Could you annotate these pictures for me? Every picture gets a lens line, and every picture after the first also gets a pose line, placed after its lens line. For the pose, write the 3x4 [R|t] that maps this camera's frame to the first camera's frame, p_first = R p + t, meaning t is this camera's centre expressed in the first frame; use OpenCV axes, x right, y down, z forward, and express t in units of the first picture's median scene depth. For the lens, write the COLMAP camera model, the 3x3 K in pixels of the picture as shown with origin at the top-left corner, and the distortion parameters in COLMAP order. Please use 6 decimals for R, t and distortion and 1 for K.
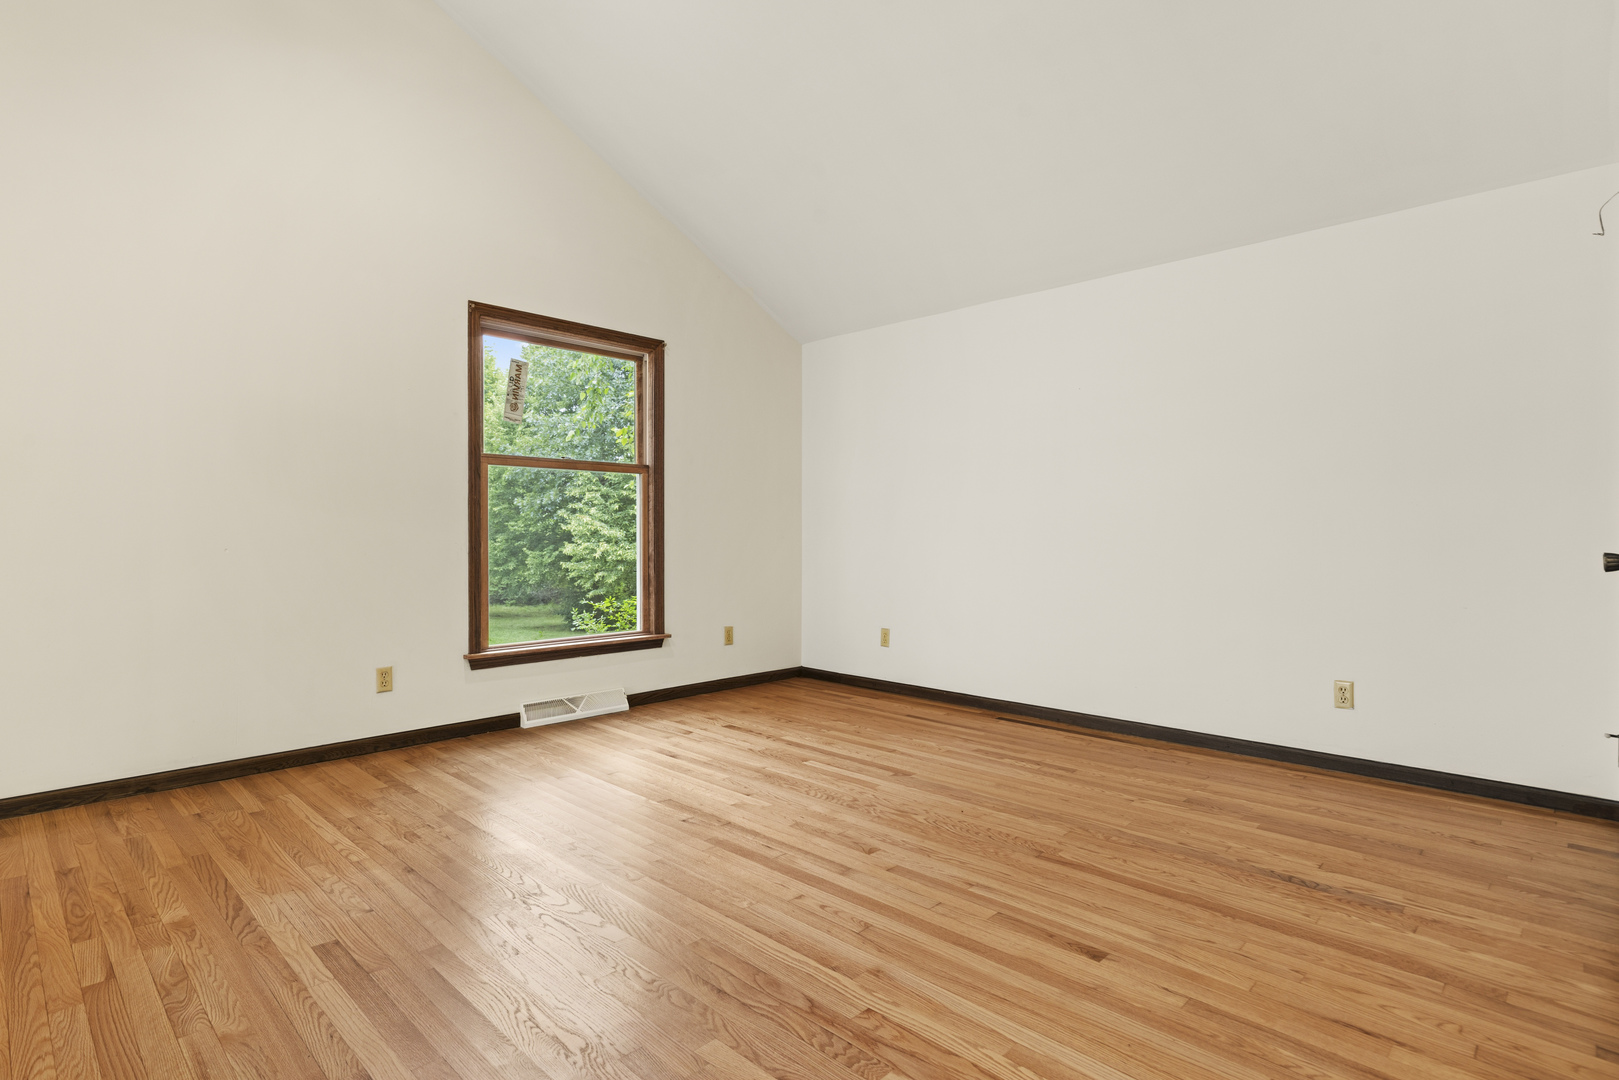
lens RADIAL K [[827.4, 0, 809.5], [0, 827.4, 540.0], [0, 0, 1]] dist [0.001885, 0.000083]
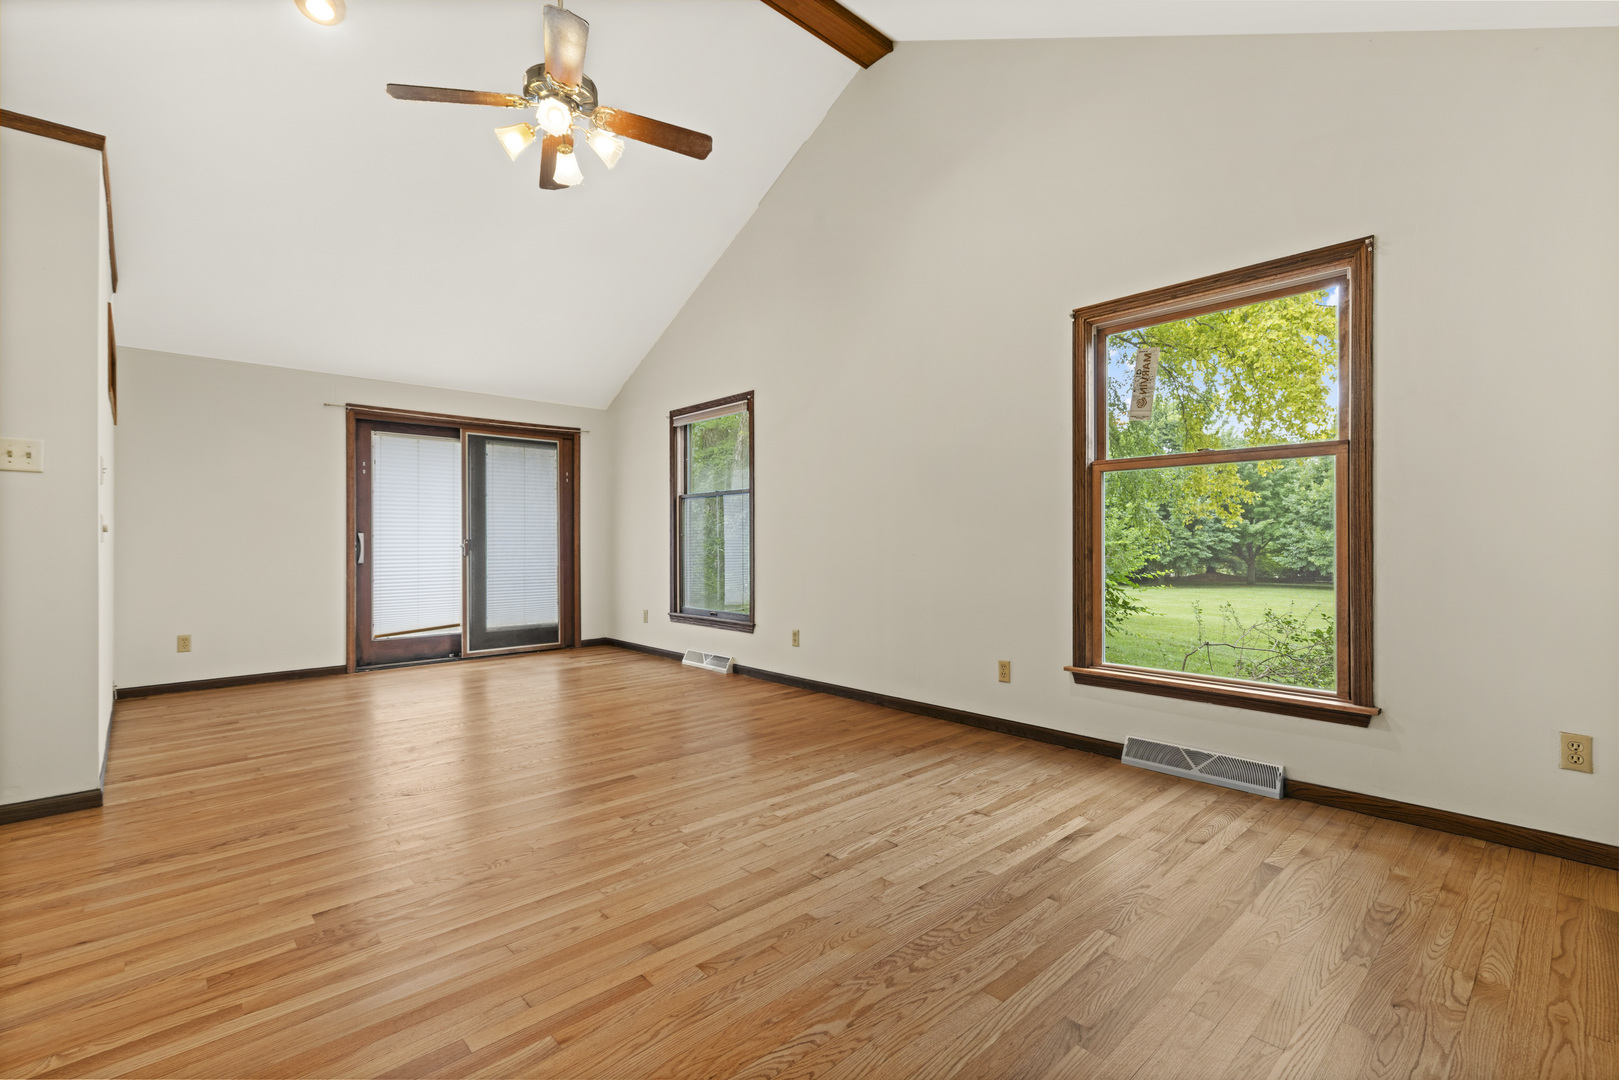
lens RADIAL K [[707.8, 0, 781.7], [0, 707.8, 542.3], [0, 0, 1]] dist [0.000969, -0.000004]
pose [[-0.062821, 0.000535, -0.998025, 0.461247], [-0.008869, 0.999960, 0.001094, -0.008581], [0.997985, 0.008921, -0.062814, 0.713939]]
